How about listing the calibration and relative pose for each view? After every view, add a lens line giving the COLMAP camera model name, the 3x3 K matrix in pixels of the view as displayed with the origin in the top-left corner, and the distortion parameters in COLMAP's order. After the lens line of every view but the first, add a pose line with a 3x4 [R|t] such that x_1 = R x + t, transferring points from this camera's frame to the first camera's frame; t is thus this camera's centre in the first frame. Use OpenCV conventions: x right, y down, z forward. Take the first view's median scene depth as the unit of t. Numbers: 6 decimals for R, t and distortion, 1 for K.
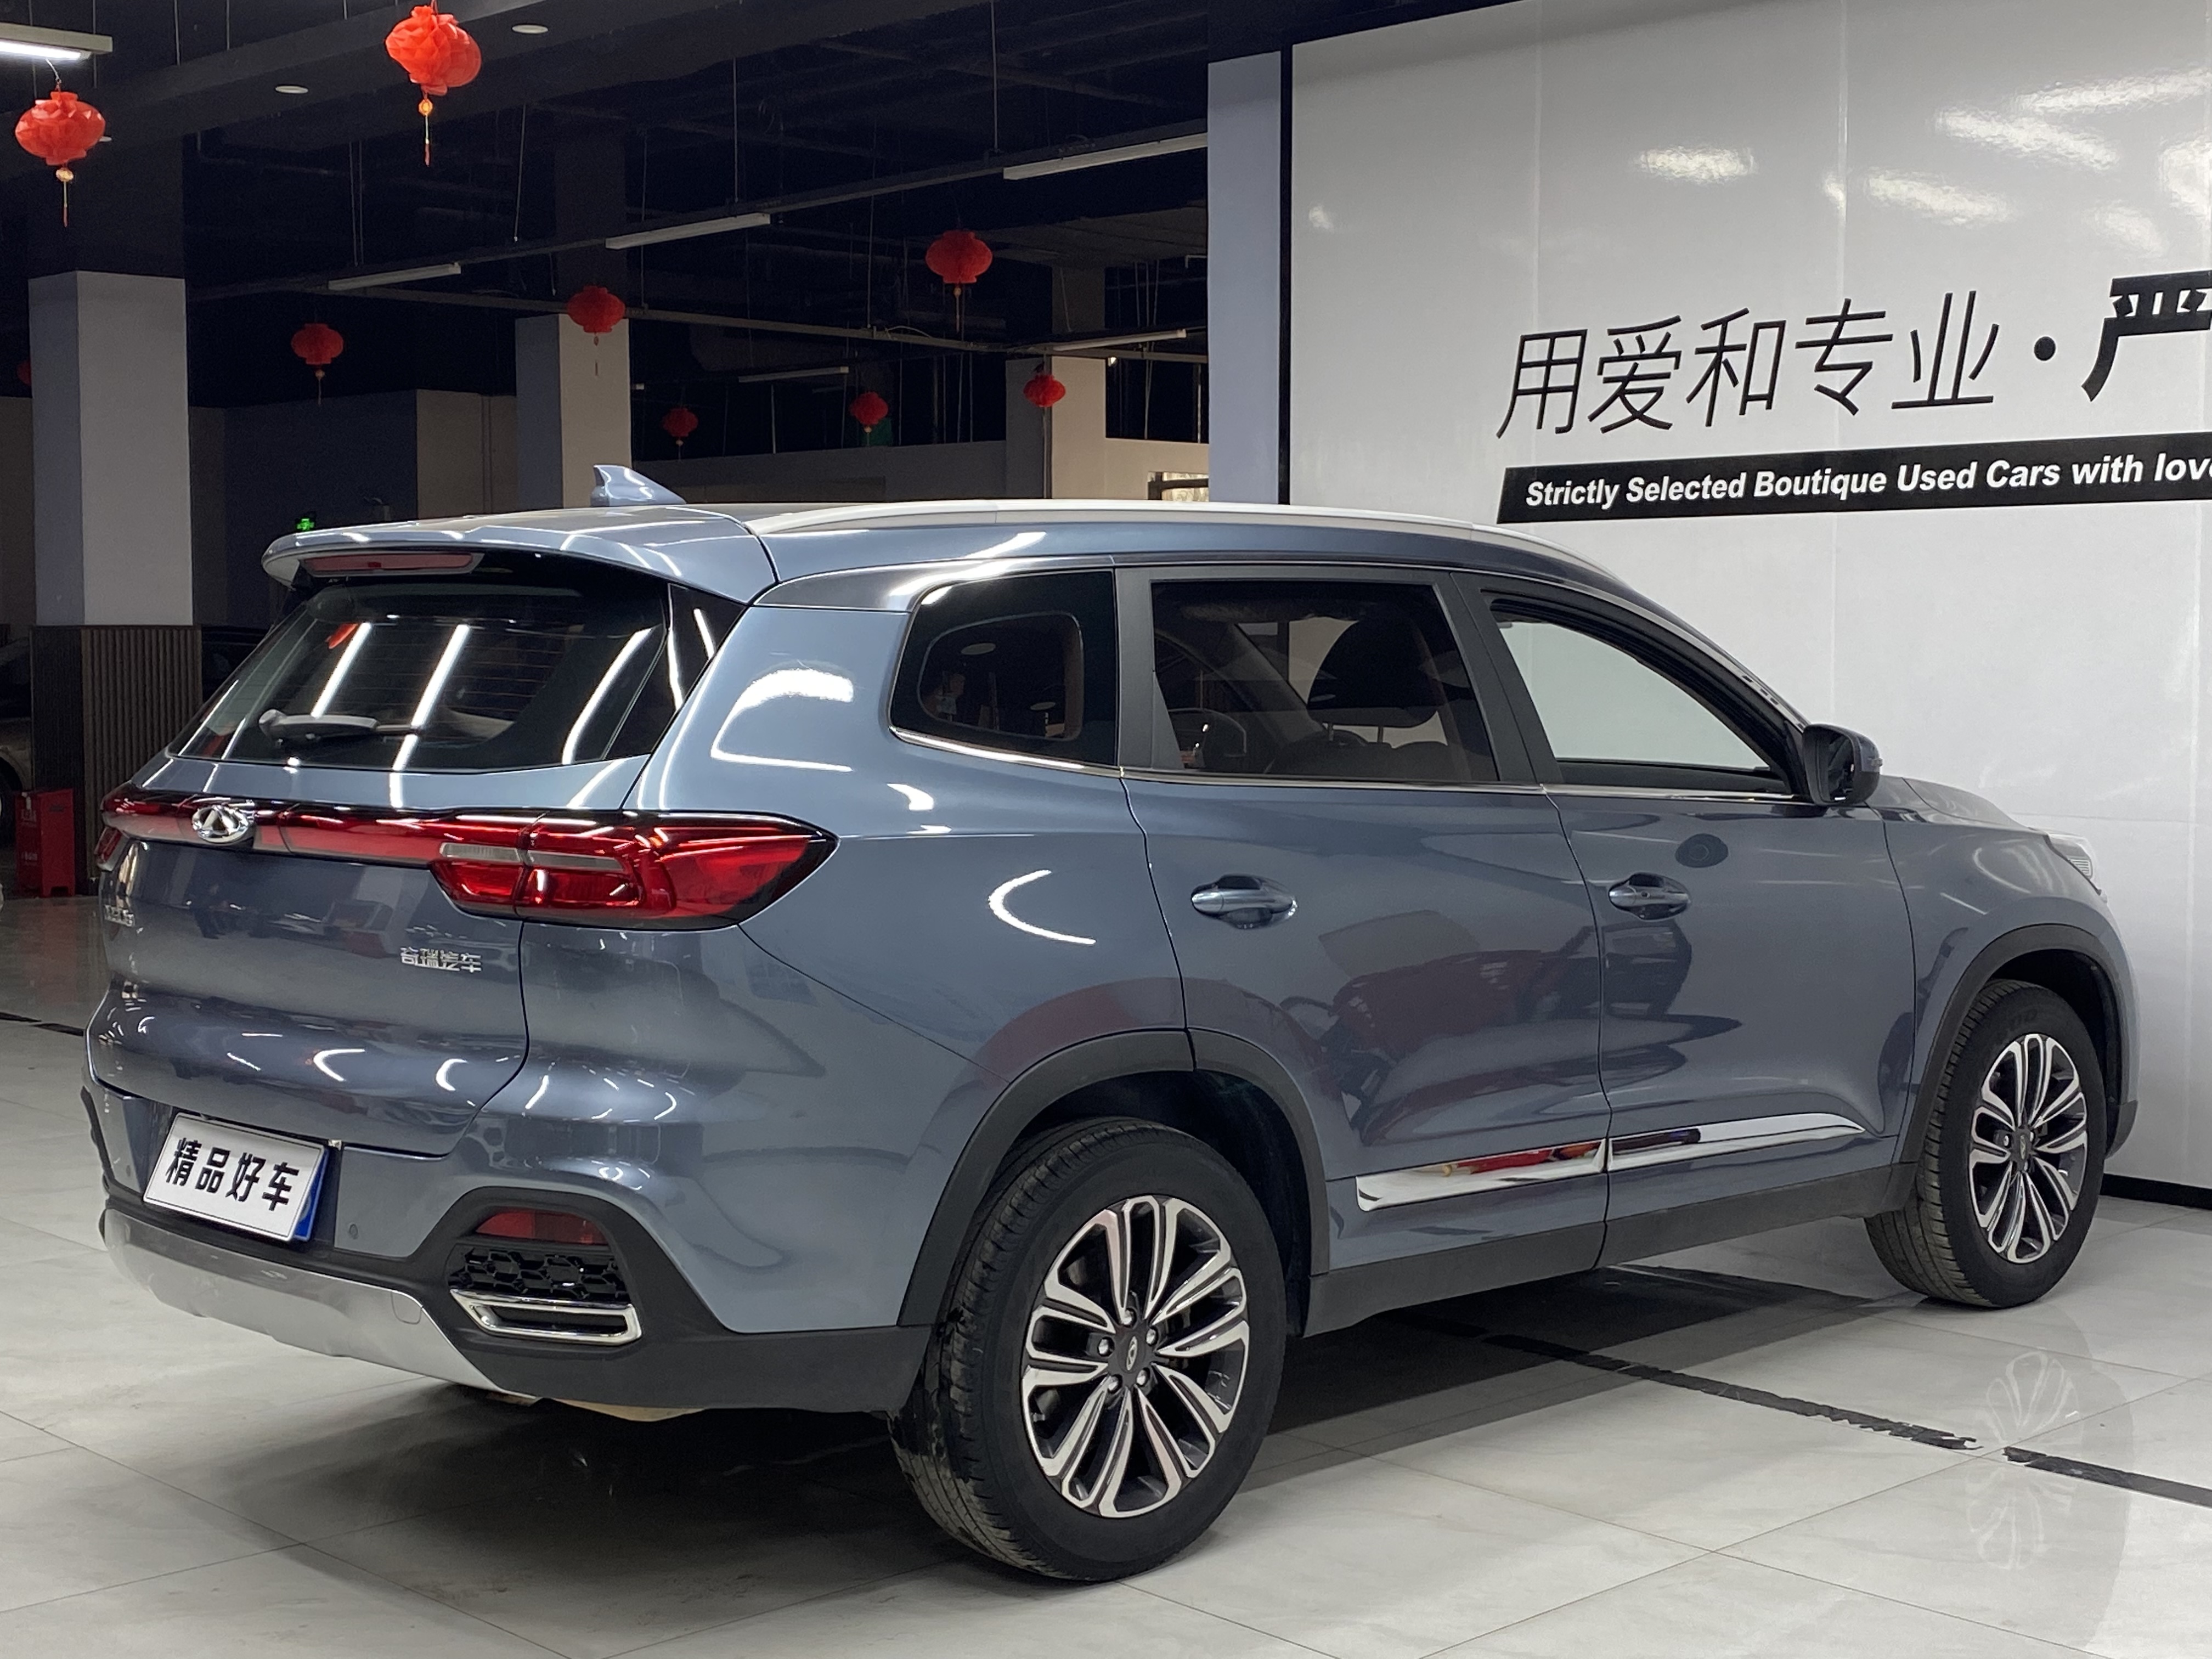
lens RADIAL K [[3022.7, 0, 1093.9], [0, 3022.7, 769.6], [0, 0, 1]] dist [-0.010502, 0.000000]
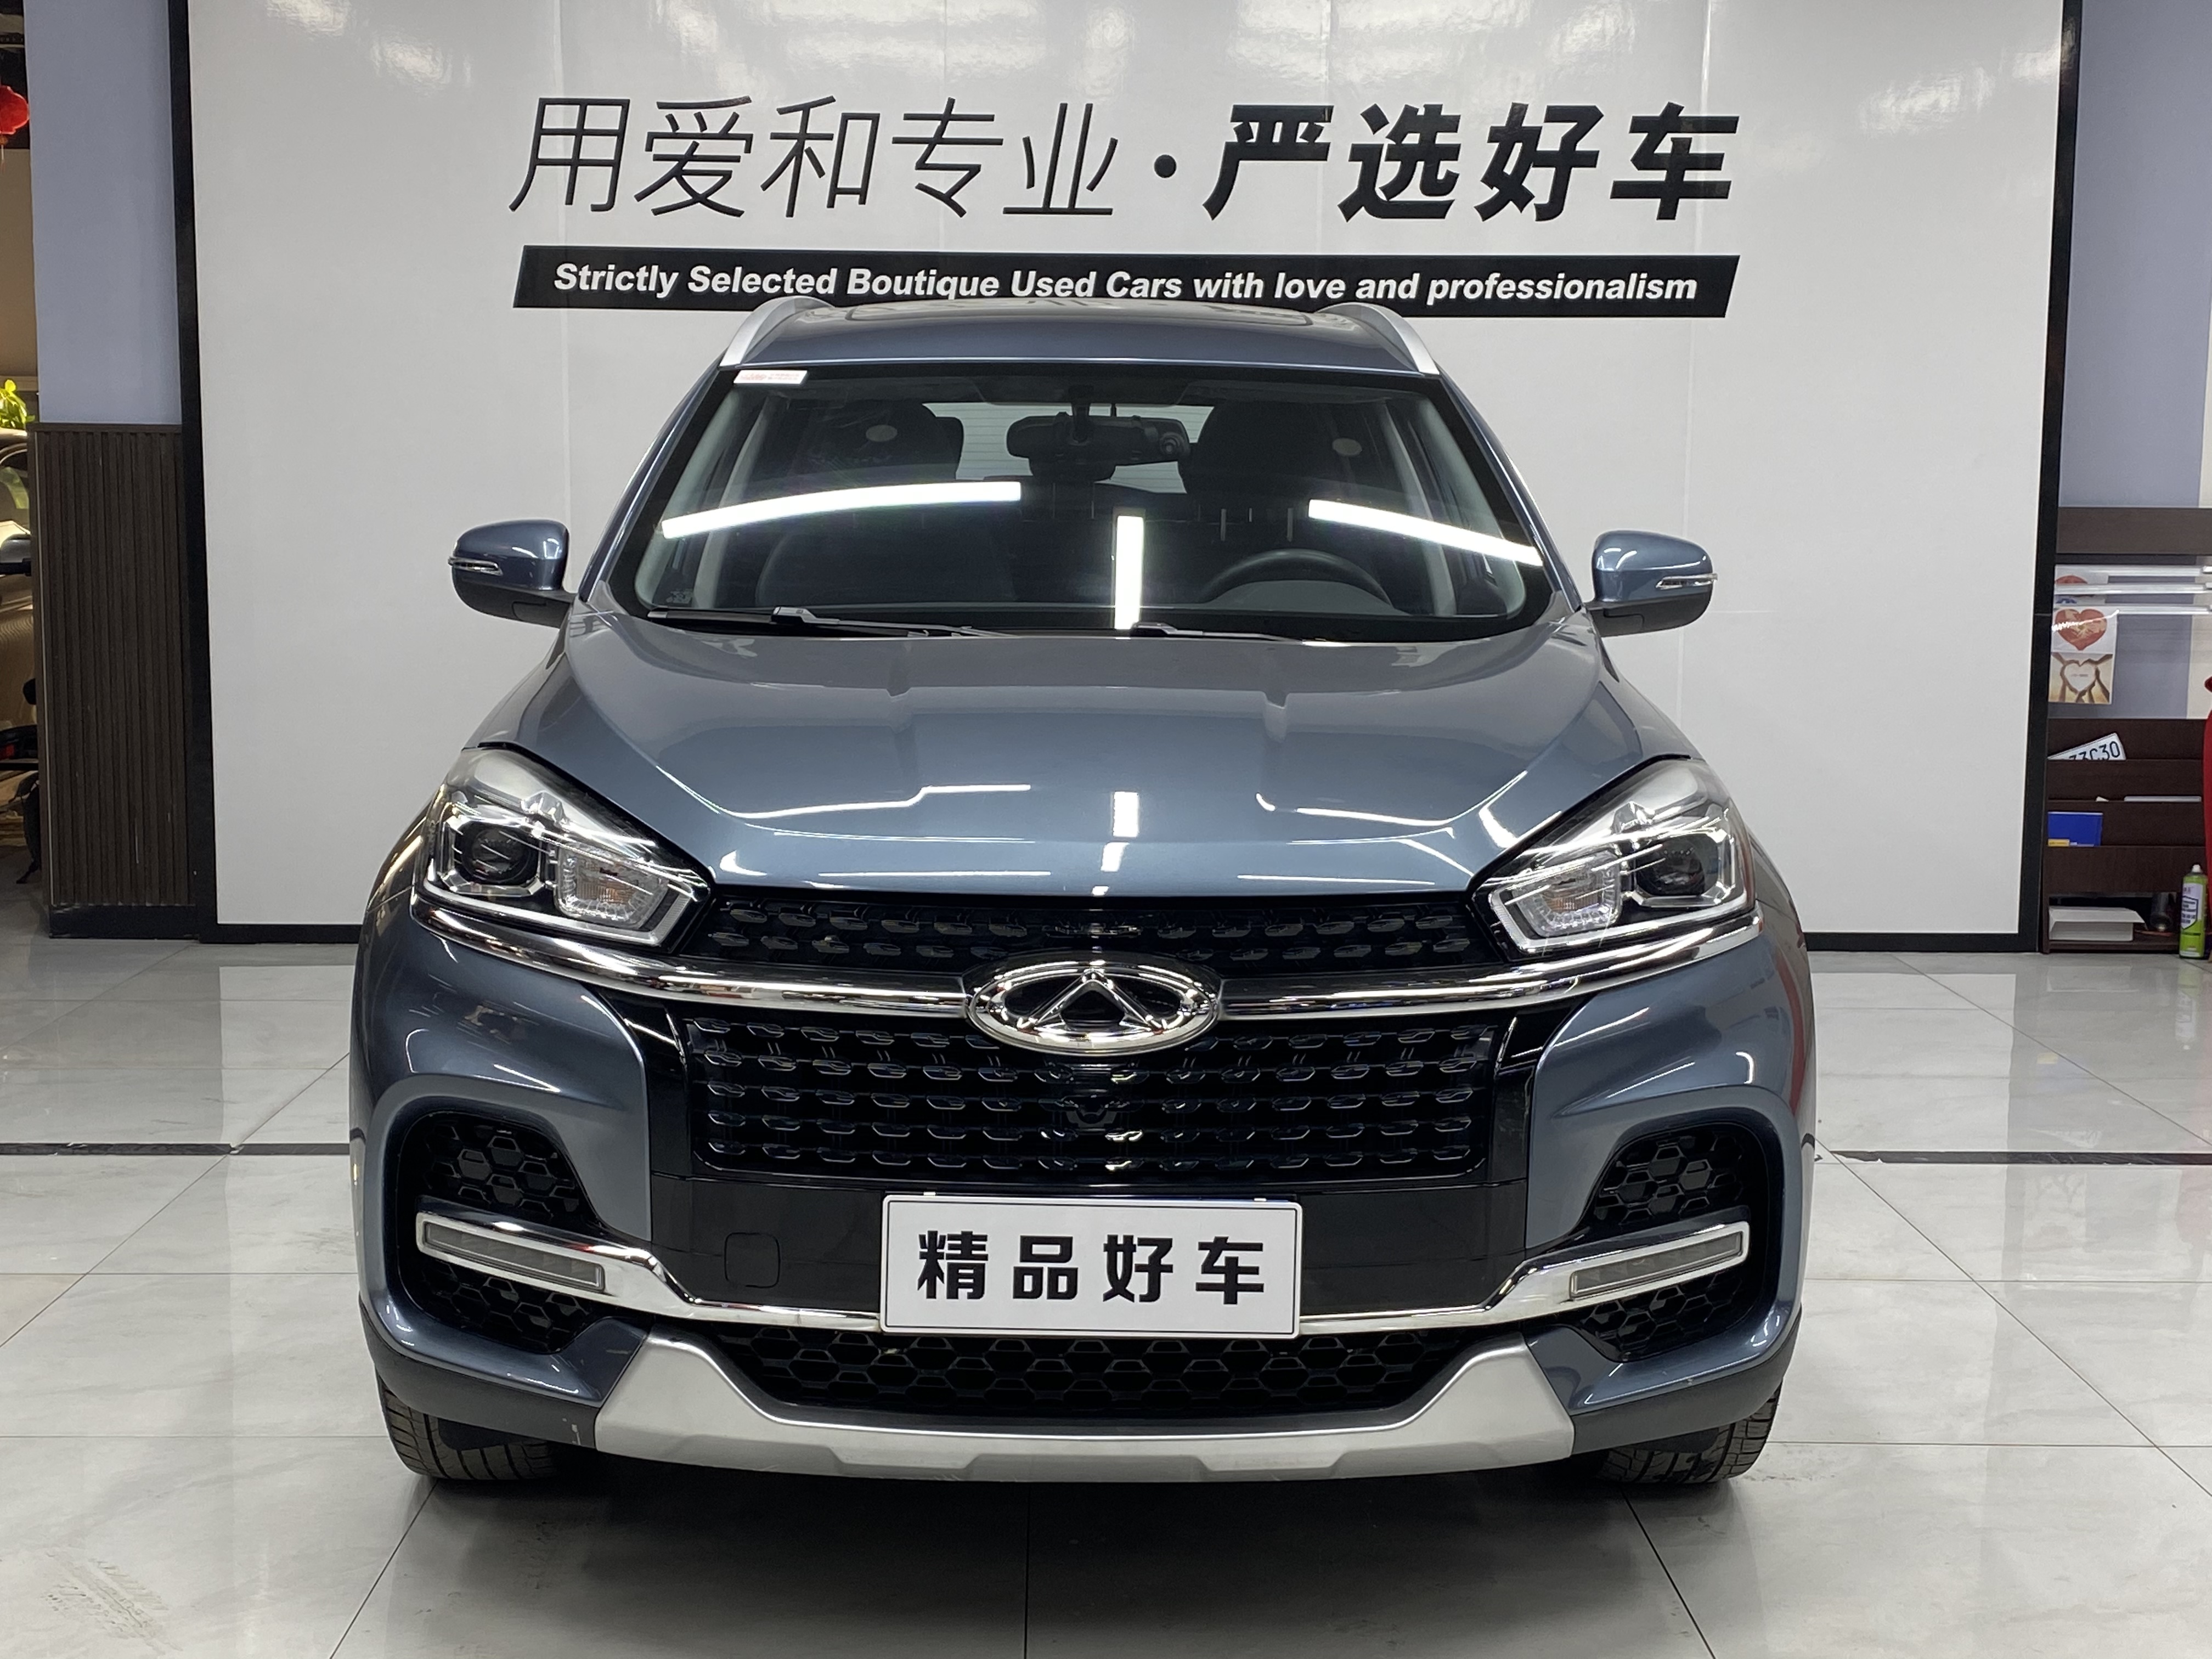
lens RADIAL K [[2804.3, 0, 1127.7], [0, 2804.3, 801.6], [0, 0, 1]] dist [0.152326, 0.000000]
pose [[0.685103, -0.084011, 0.723586, -0.406640], [0.024356, 0.995414, 0.092510, -0.007869], [-0.728039, -0.045756, 0.684007, 0.293462]]
